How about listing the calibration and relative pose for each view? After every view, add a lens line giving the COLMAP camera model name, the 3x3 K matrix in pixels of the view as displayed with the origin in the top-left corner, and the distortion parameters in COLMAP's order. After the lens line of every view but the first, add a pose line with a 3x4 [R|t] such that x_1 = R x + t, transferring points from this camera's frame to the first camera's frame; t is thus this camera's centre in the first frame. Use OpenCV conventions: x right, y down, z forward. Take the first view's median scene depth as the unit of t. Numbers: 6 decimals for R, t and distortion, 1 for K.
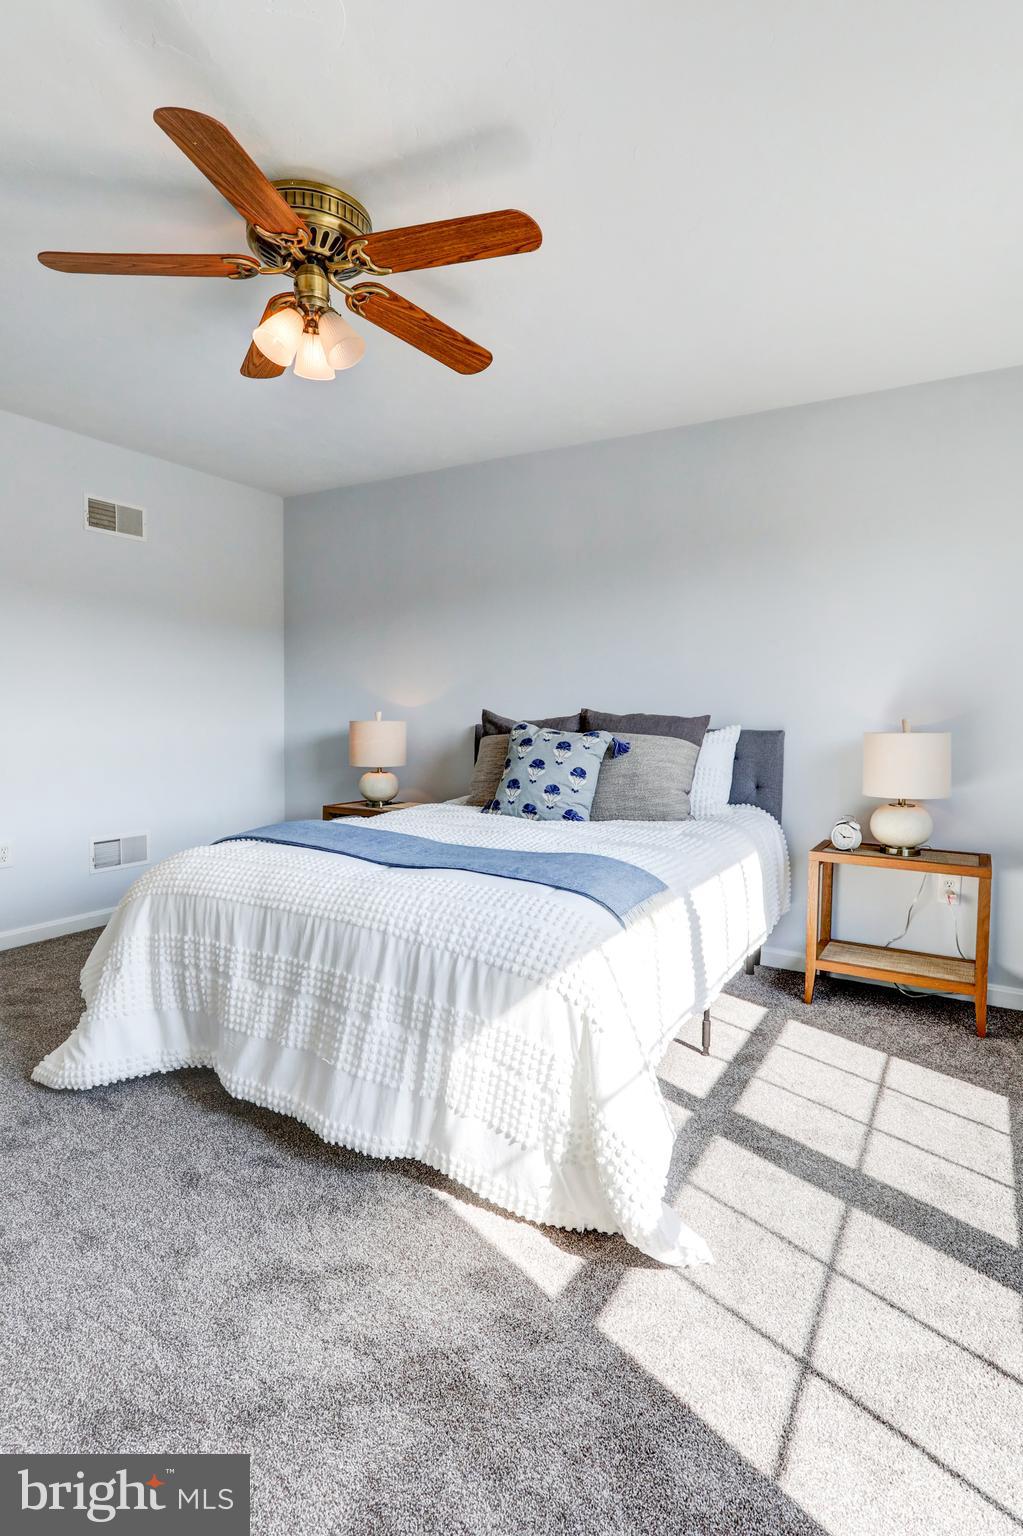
lens RADIAL K [[755.5, 0, 511.5], [0, 755.5, 768.0], [0, 0, 1]] dist [-0.000221, 0.000697]
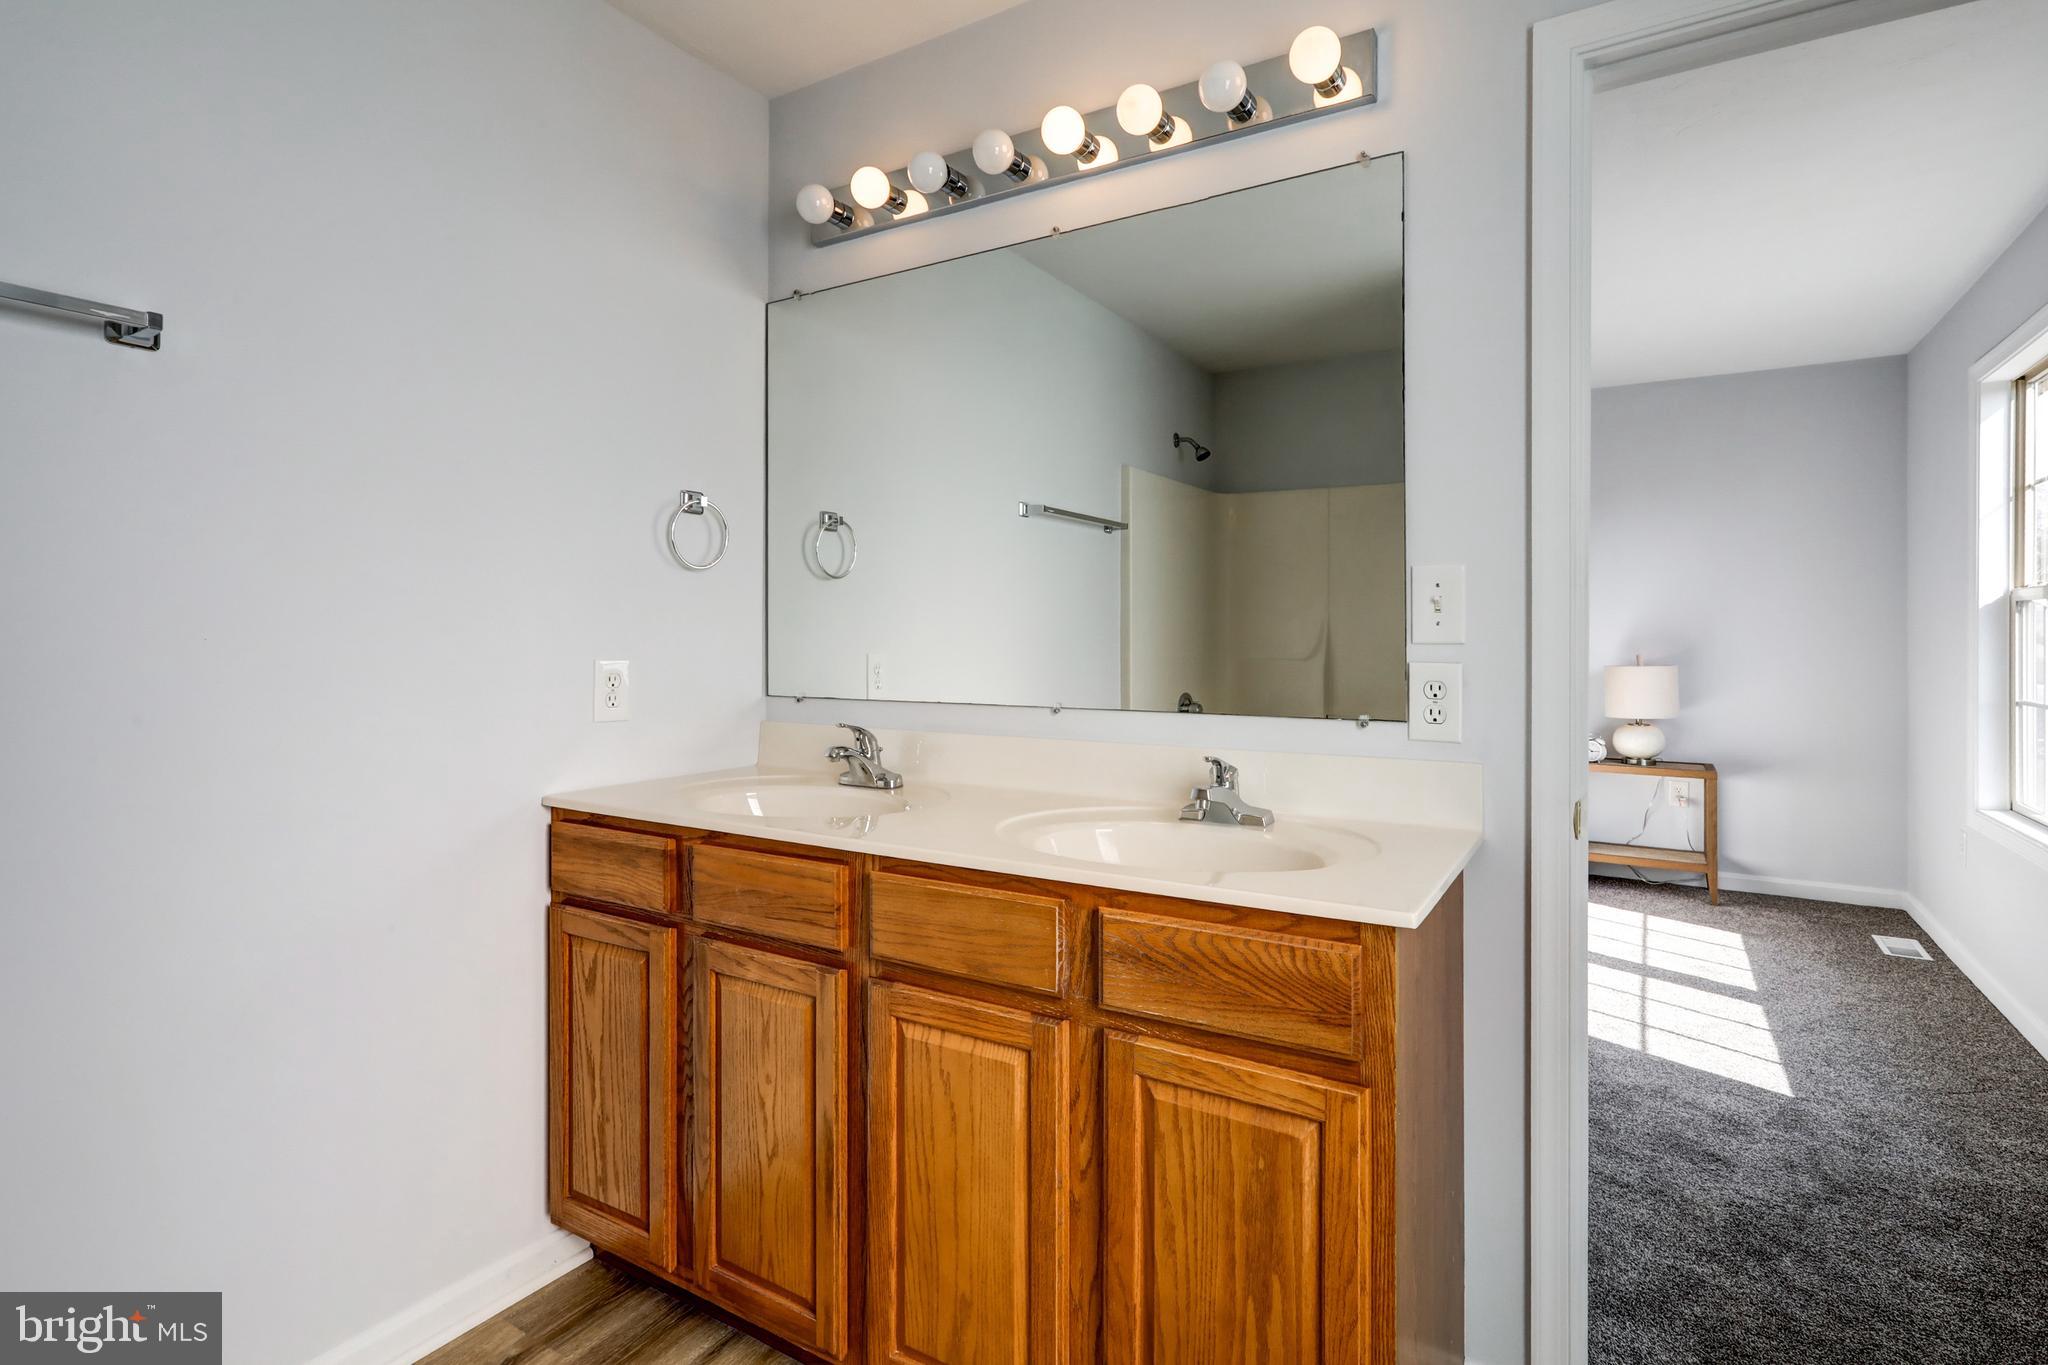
lens RADIAL K [[1007.3, 0, 1017.8], [0, 1007.3, 671.5], [0, 0, 1]] dist [-0.000221, 0.000697]
pose [[0.999898, -0.013985, -0.002884, -0.493478], [0.013824, 0.998661, -0.049842, 0.031161], [0.003577, 0.049797, 0.998753, -0.653163]]
